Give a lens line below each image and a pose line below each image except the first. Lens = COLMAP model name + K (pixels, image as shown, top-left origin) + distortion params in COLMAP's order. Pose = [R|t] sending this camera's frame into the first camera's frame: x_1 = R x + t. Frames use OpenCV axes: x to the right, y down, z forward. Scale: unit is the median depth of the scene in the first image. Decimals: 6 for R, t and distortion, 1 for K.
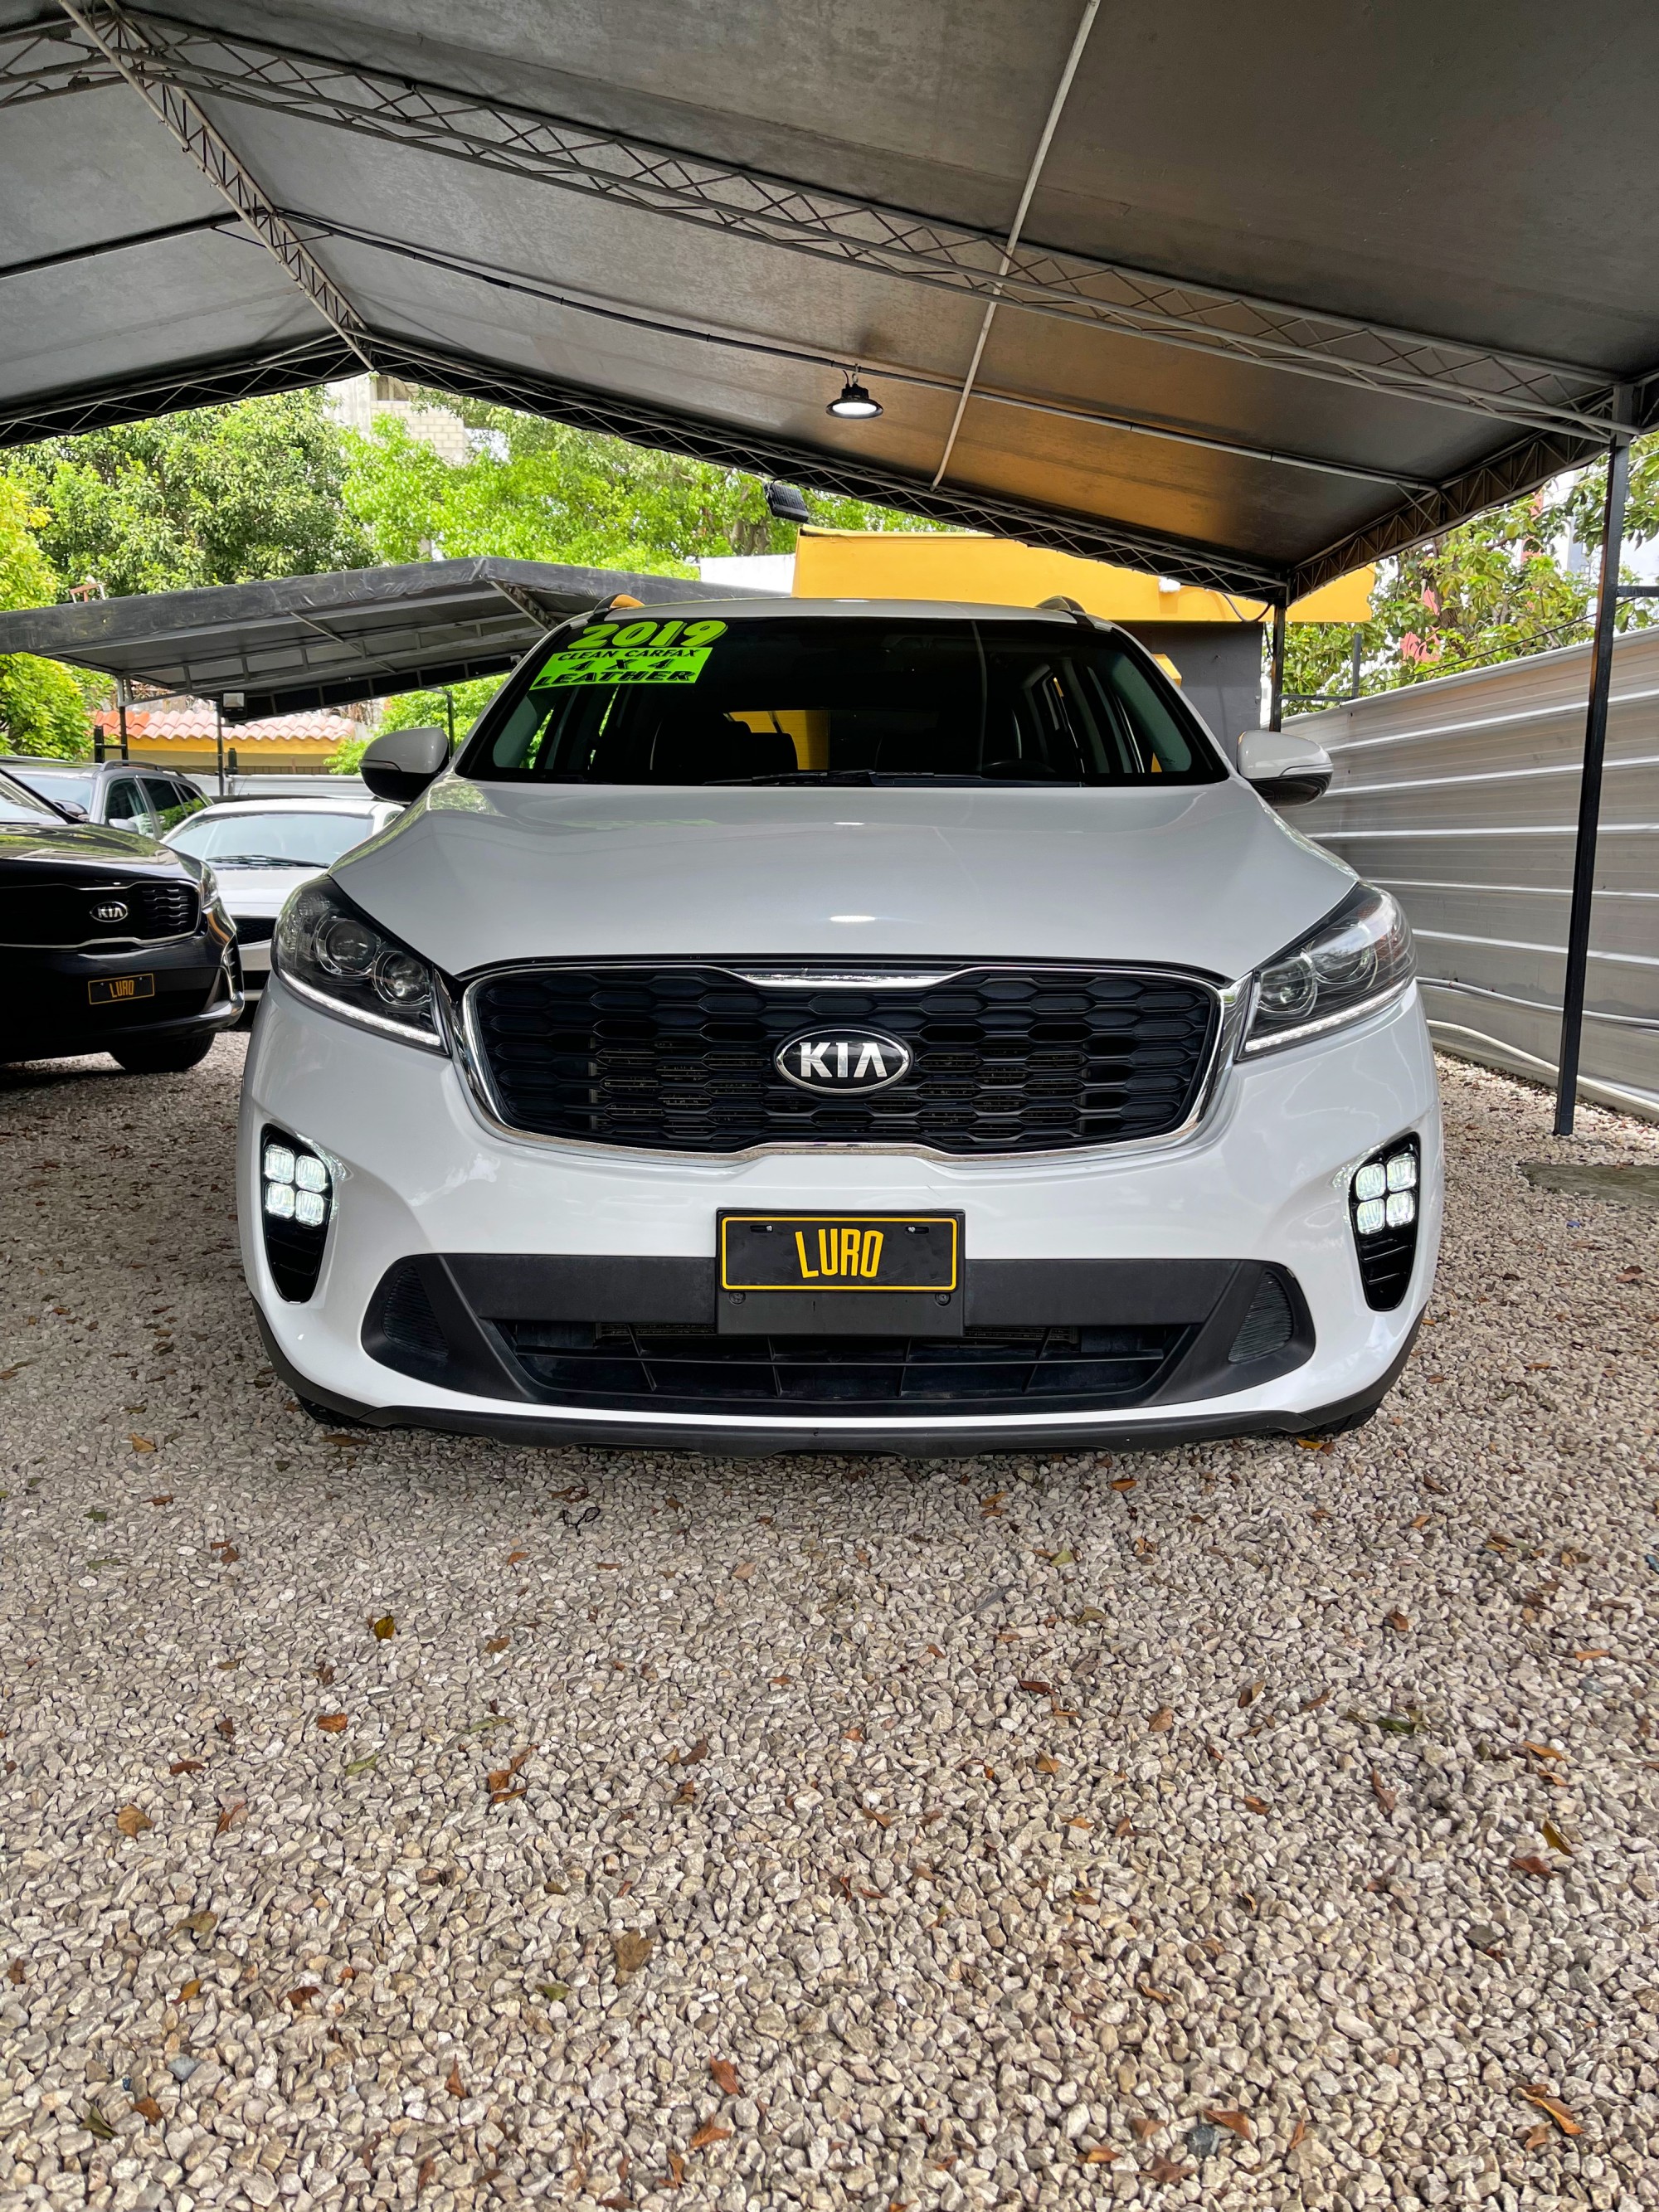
lens RADIAL K [[1713.2, 0, 829.5], [0, 1713.2, 1106.0], [0, 0, 1]] dist [0.042927, -0.040725]
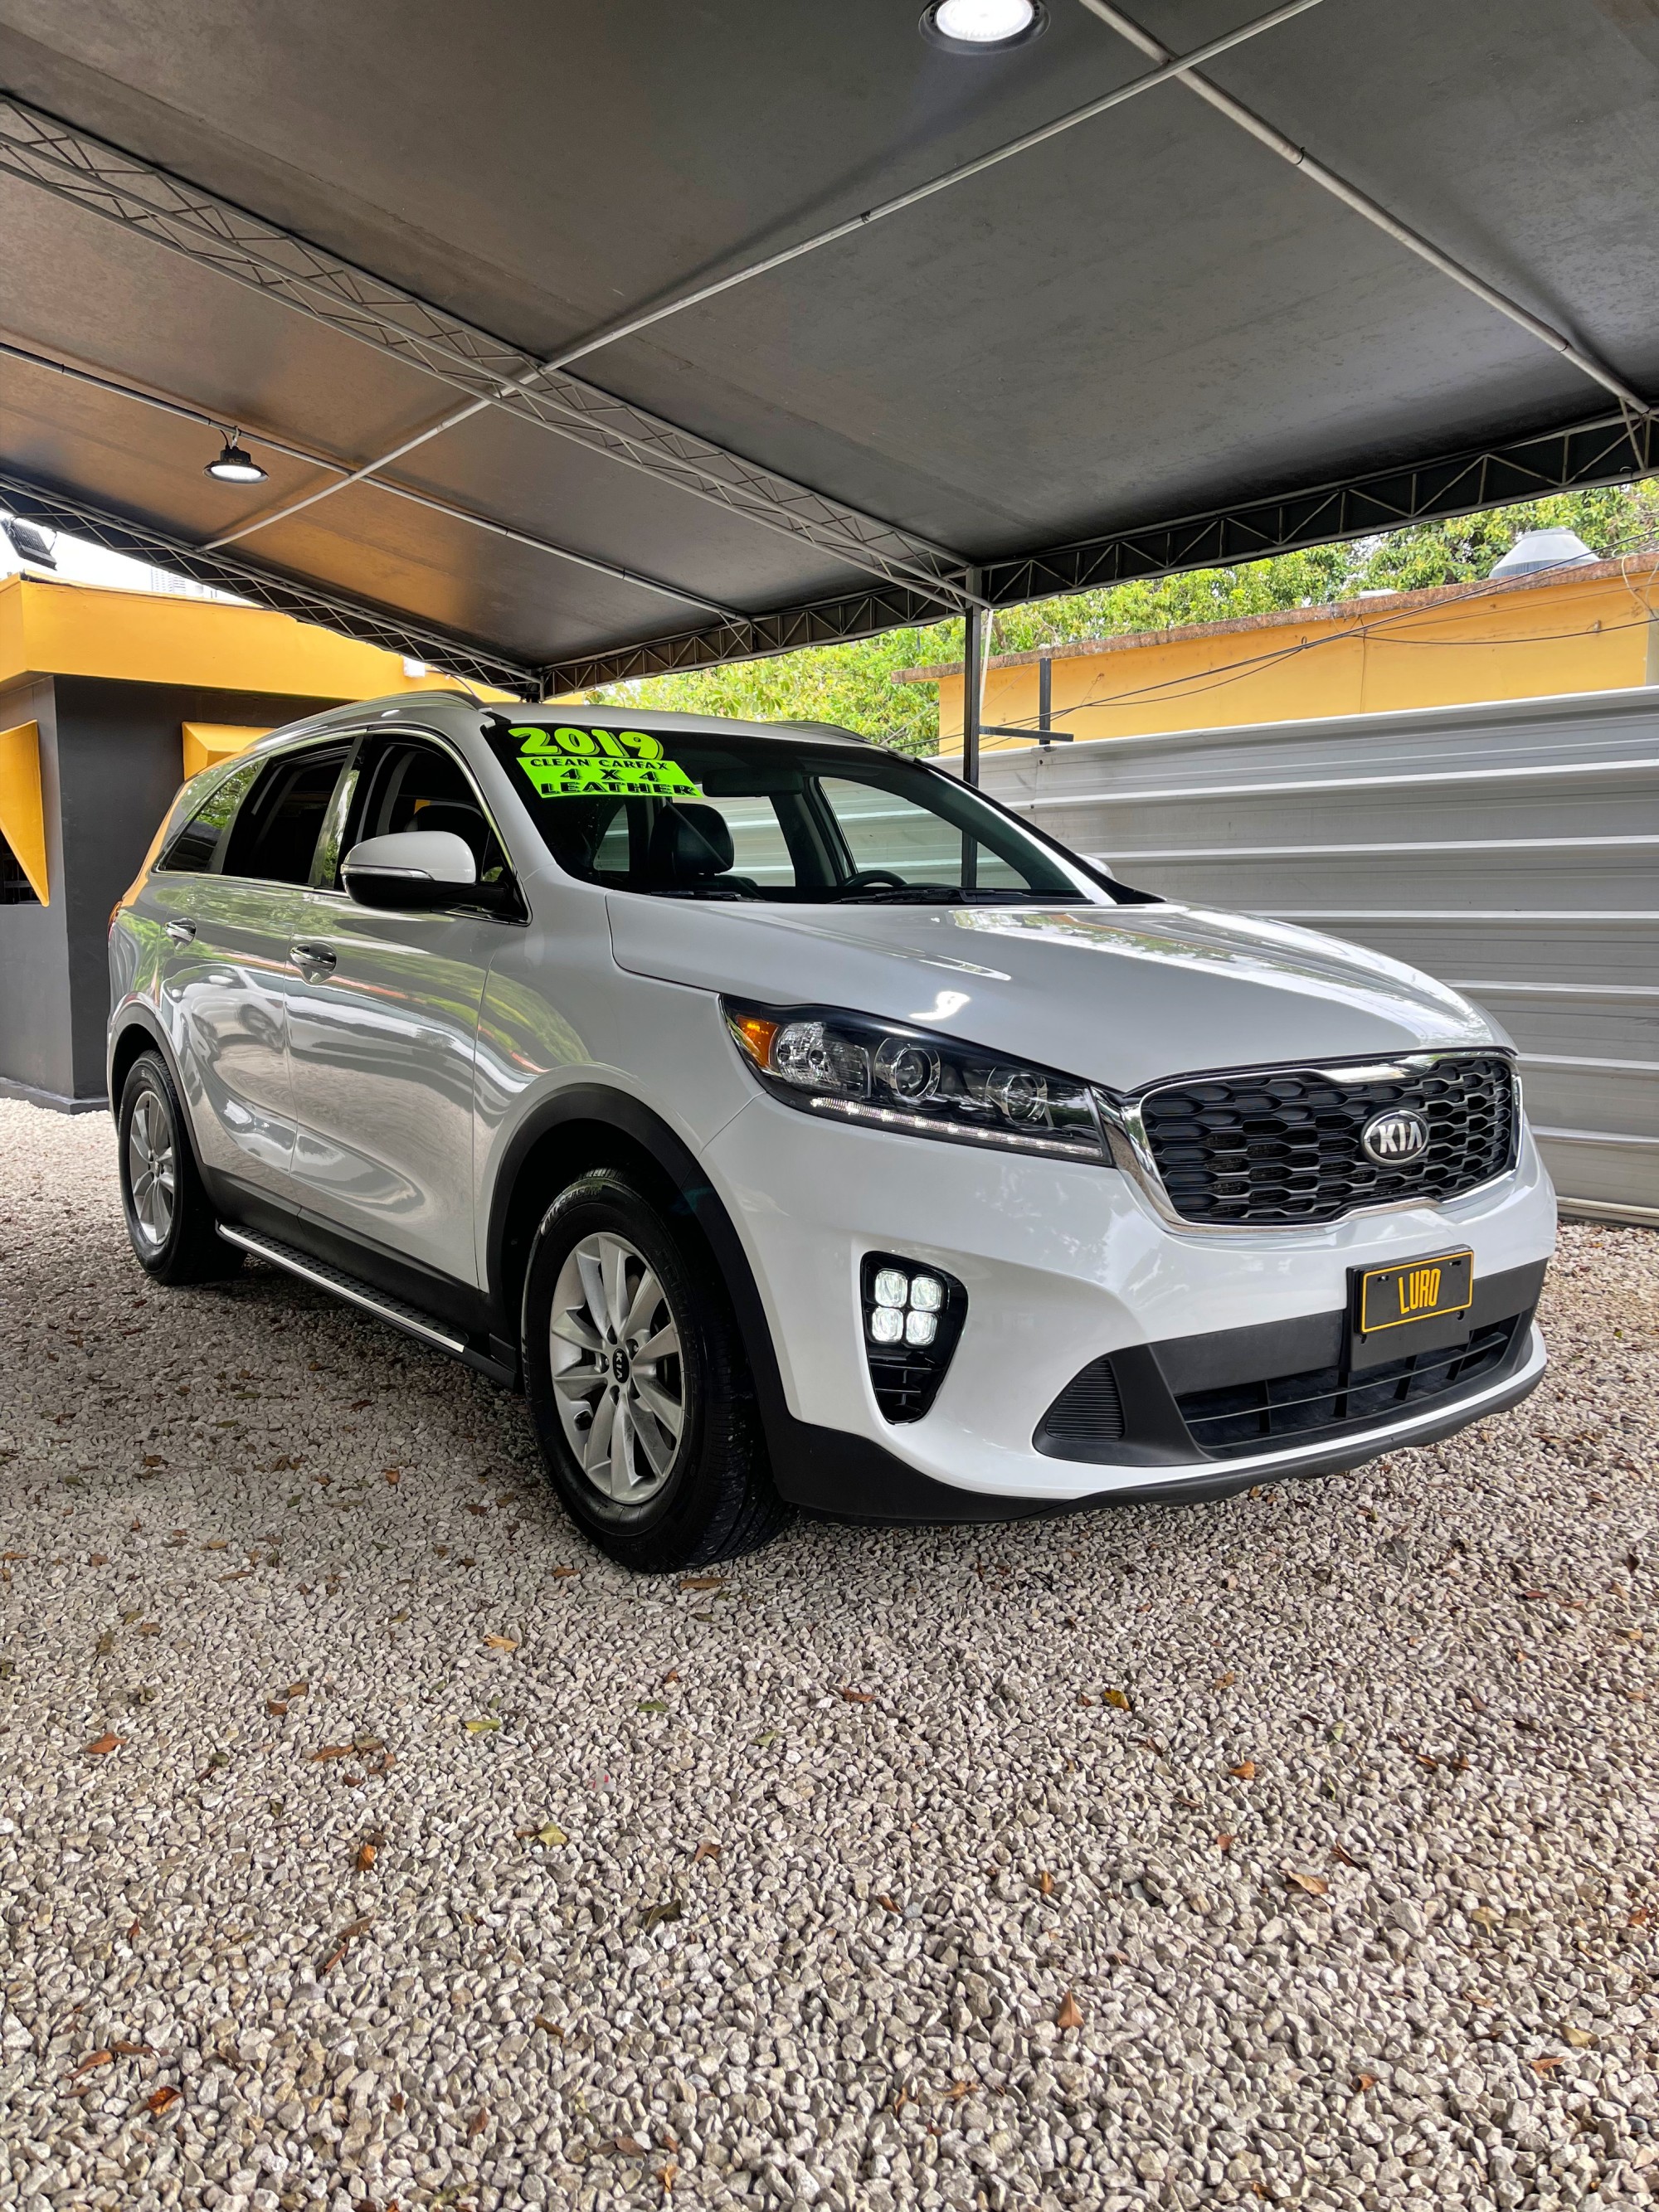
lens RADIAL K [[1739.2, 0, 848.2], [0, 1739.2, 1075.0], [0, 0, 1]] dist [0.002901, 0.004023]
pose [[0.794345, -0.058348, 0.604658, -1.021204], [0.091721, 0.995485, -0.024434, -0.073519], [-0.600502, 0.074869, 0.796111, 0.211103]]
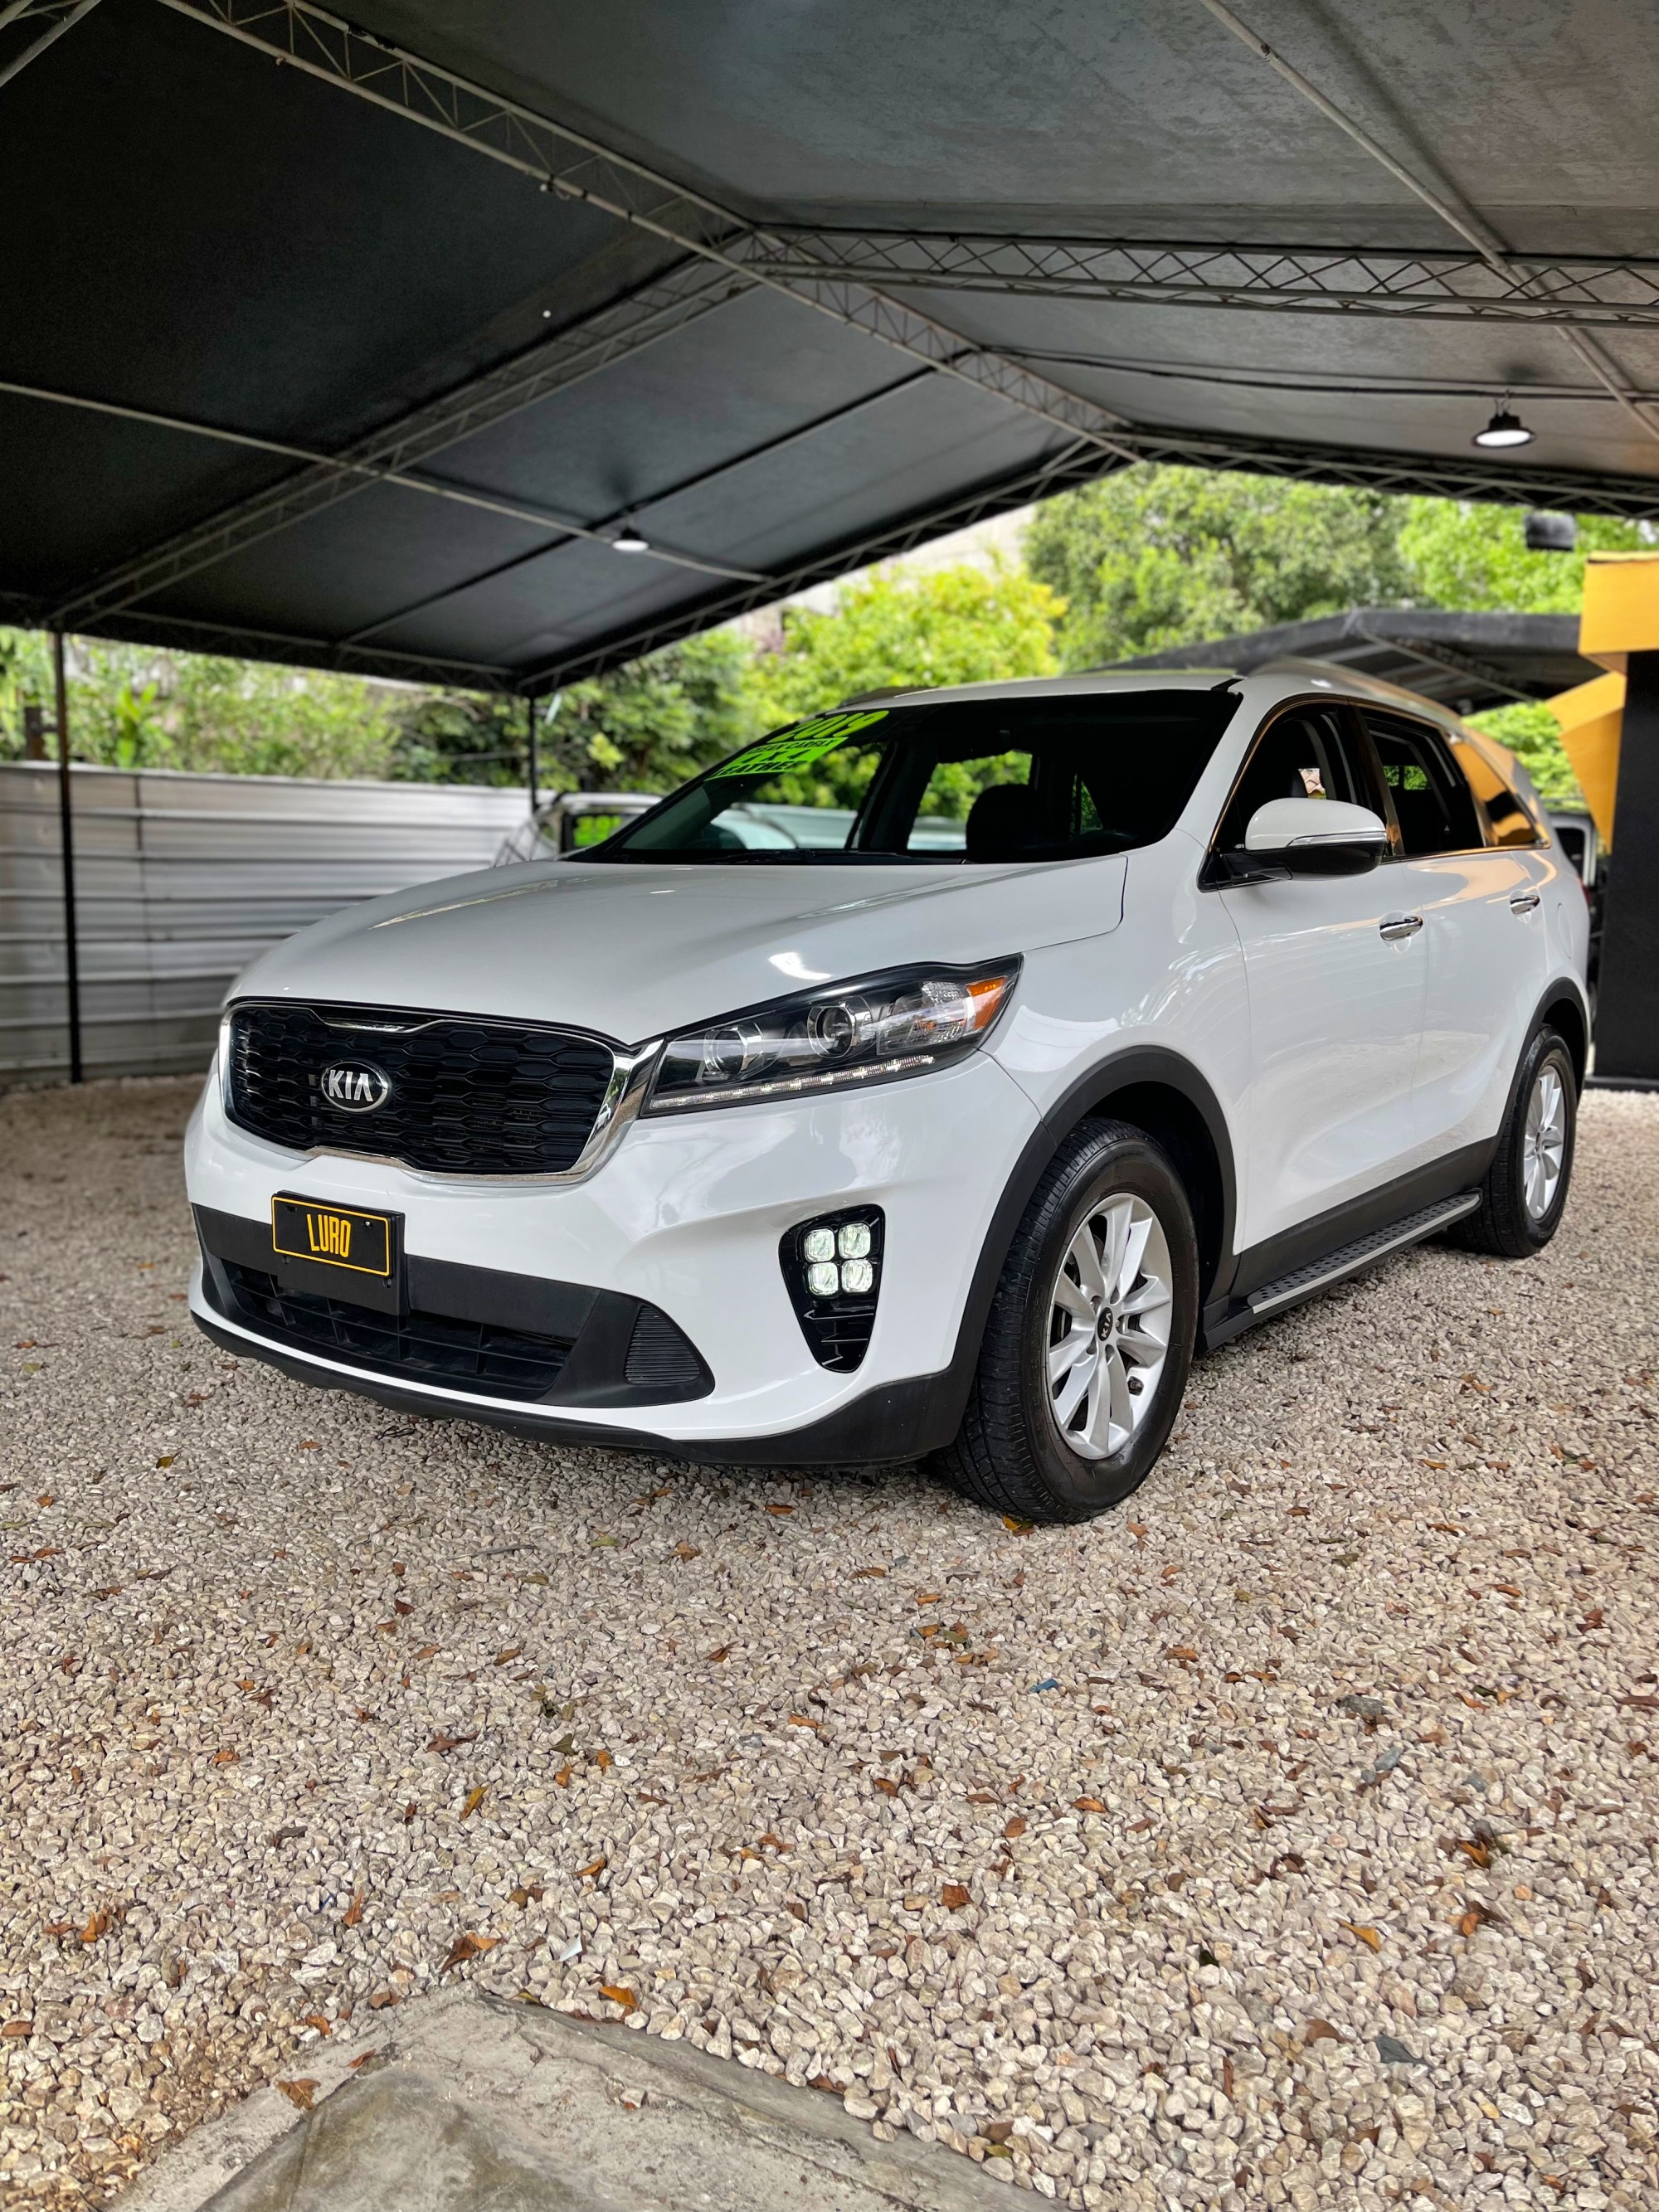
lens RADIAL K [[1724.9, 0, 829.5], [0, 1724.9, 1106.0], [0, 0, 1]] dist [0.009570, 0.001930]
pose [[0.794319, 0.079131, -0.602325, 1.015892], [-0.094905, 0.995470, 0.005625, -0.050558], [0.600042, 0.052696, 0.798231, 0.171457]]
